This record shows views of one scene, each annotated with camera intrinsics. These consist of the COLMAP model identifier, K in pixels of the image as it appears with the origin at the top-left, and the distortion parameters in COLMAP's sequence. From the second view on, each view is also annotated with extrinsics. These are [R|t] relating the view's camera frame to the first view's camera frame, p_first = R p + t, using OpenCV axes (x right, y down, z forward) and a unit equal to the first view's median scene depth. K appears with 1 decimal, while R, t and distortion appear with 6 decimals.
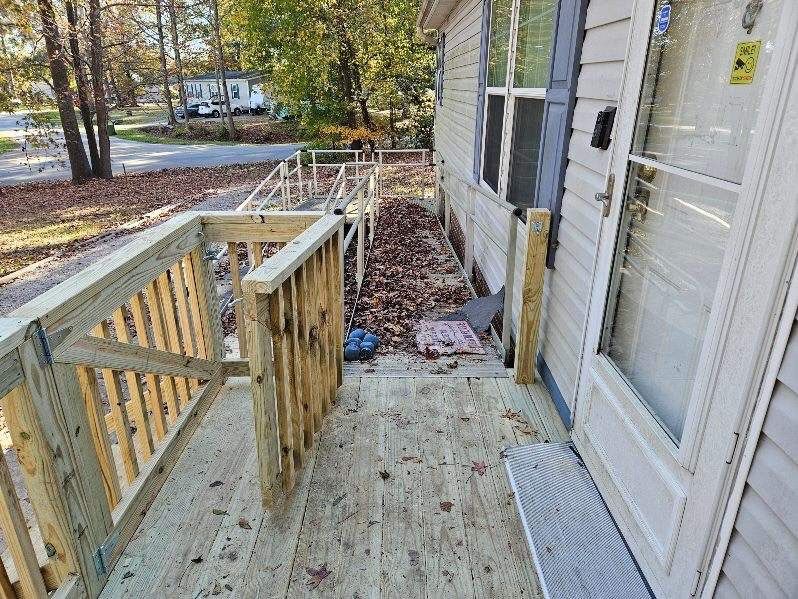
lens RADIAL K [[530.5, 0, 399.0], [0, 530.5, 299.5], [0, 0, 1]] dist [0.087815, -0.065020]
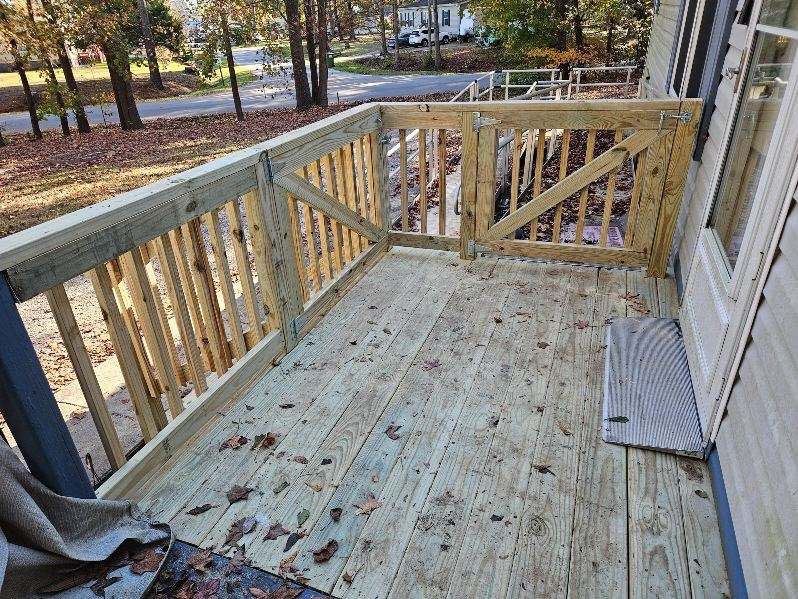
lens RADIAL K [[530.5, 0, 399.0], [0, 530.5, 299.5], [0, 0, 1]] dist [0.087815, -0.065020]
pose [[0.938394, 0.126880, -0.321432, 0.142634], [-0.088224, 0.987295, 0.132157, 0.137073], [0.334117, -0.095658, 0.937665, -0.210371]]
